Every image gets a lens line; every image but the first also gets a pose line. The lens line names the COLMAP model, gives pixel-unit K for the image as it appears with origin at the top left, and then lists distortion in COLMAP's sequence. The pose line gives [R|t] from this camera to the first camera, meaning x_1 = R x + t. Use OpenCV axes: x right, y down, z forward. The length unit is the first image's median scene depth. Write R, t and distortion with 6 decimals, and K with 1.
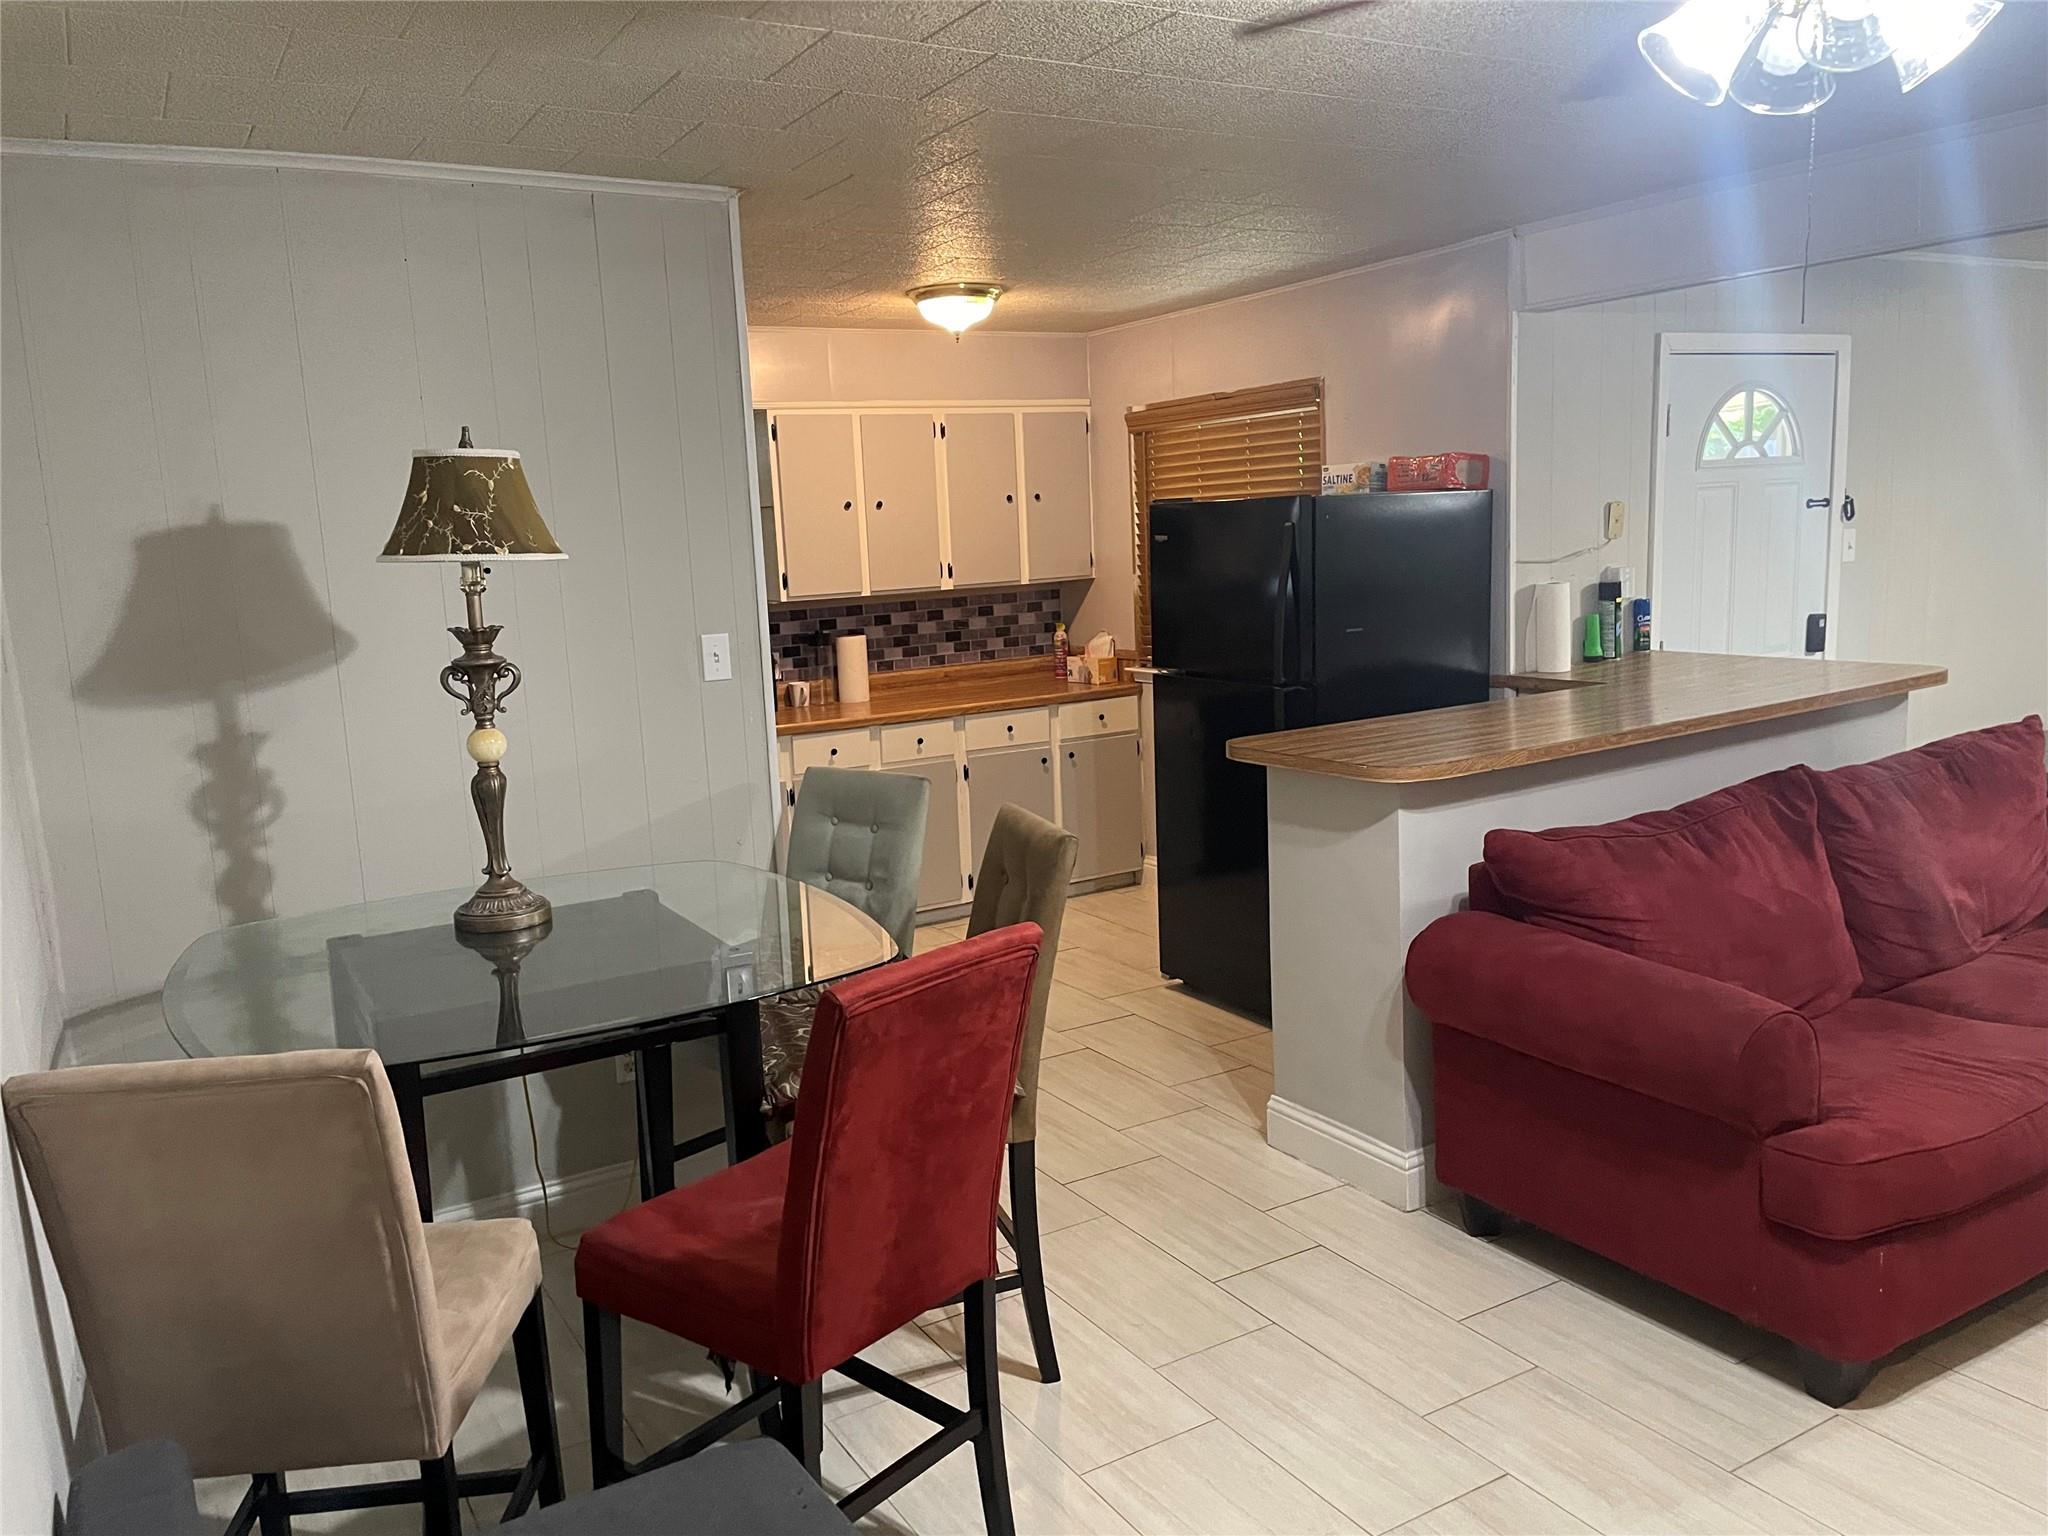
lens RADIAL K [[1529.1, 0, 1016.2], [0, 1529.1, 764.4], [0, 0, 1]] dist [0.093228, -0.118611]
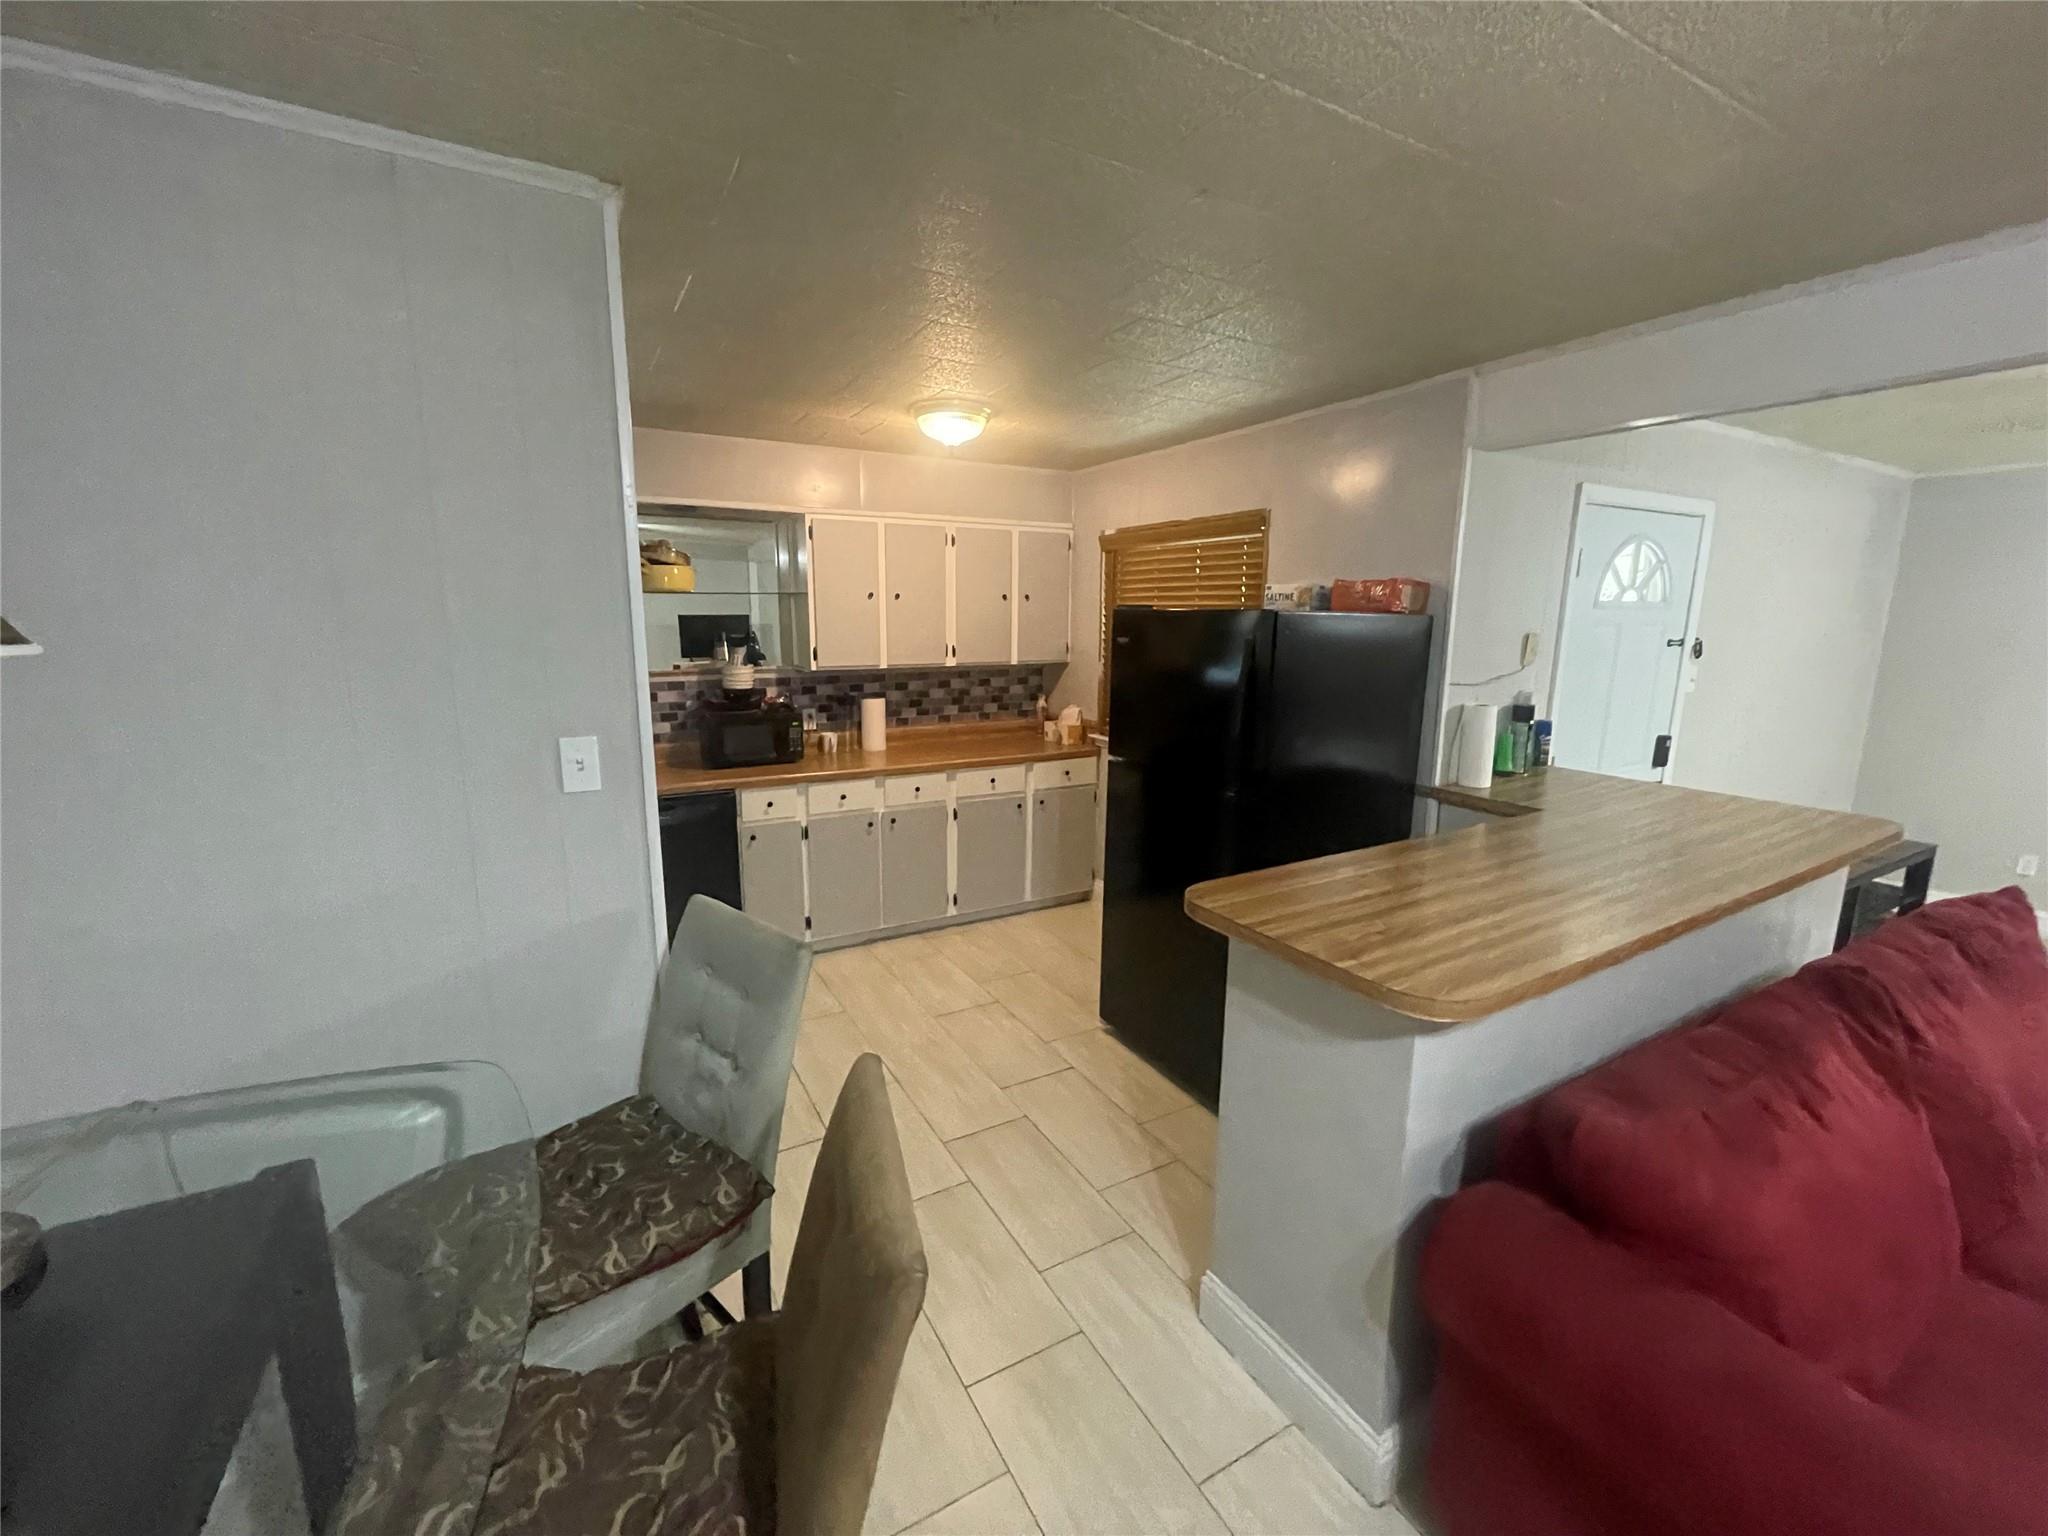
lens RADIAL K [[828.2, 0, 1033.4], [0, 828.2, 761.1], [0, 0, 1]] dist [-0.001178, 0.000048]
pose [[0.998337, 0.057615, -0.001974, 0.035063], [-0.057558, 0.998101, 0.021962, -0.066881], [0.003236, -0.021812, 0.999757, 0.383798]]
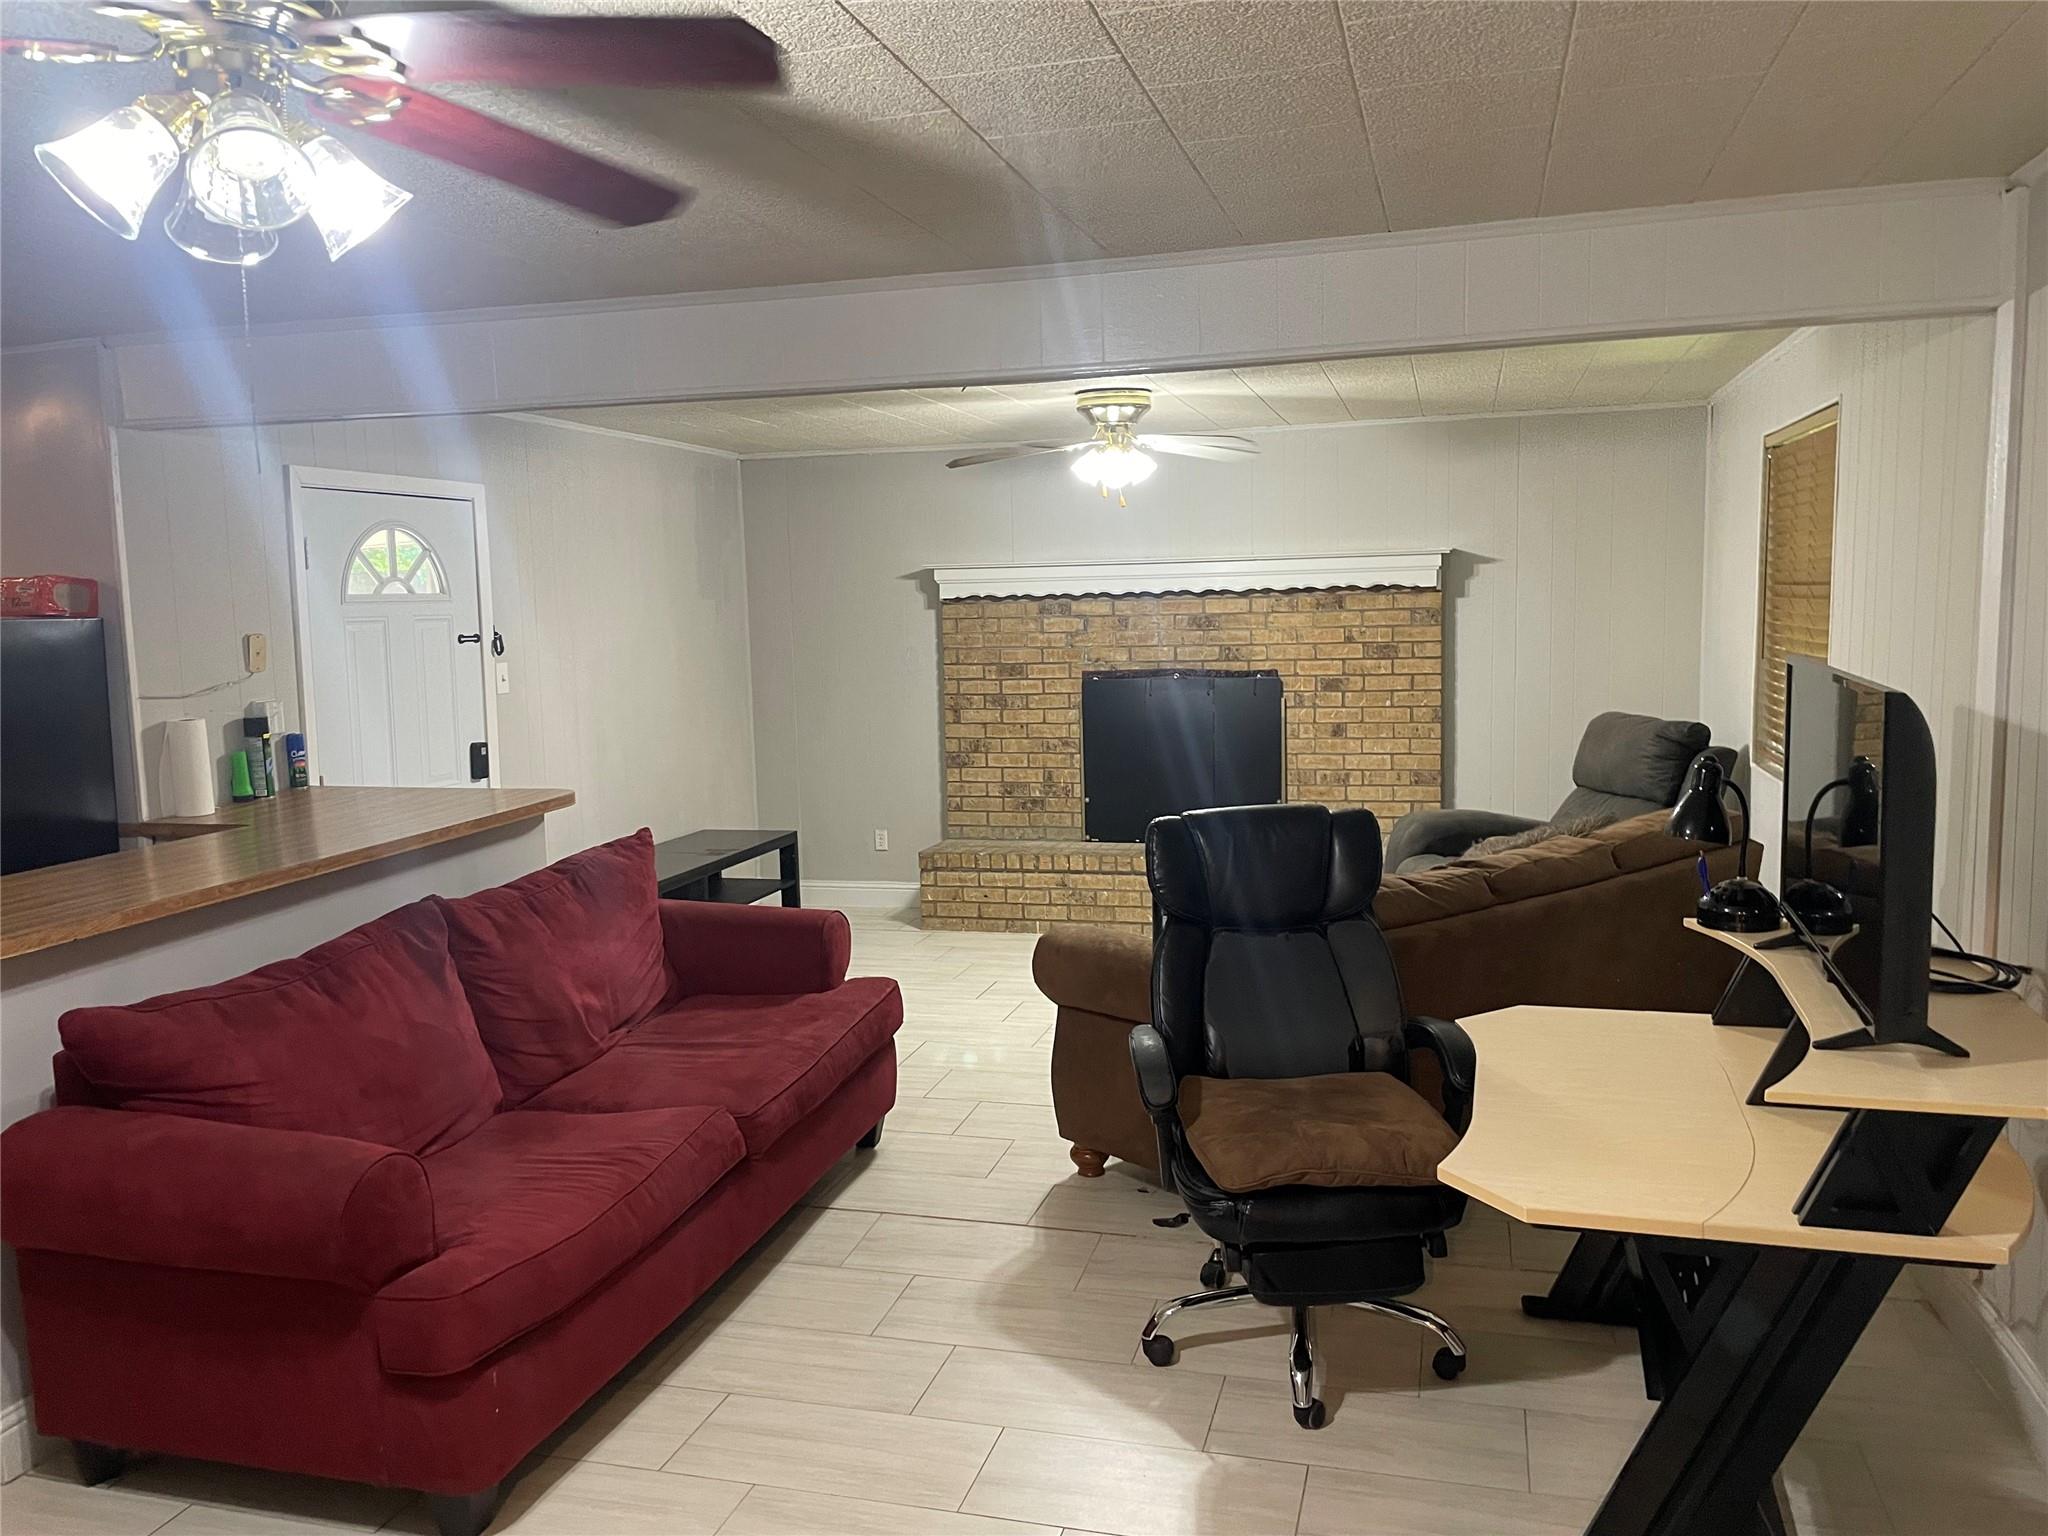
lens RADIAL K [[1529.1, 0, 1016.2], [0, 1529.1, 764.4], [0, 0, 1]] dist [0.093228, -0.118611]
pose [[0.723579, -0.044280, 0.688820, 0.059896], [0.098006, 0.994420, -0.039027, -0.005704], [-0.683248, 0.095748, 0.723881, -0.007246]]
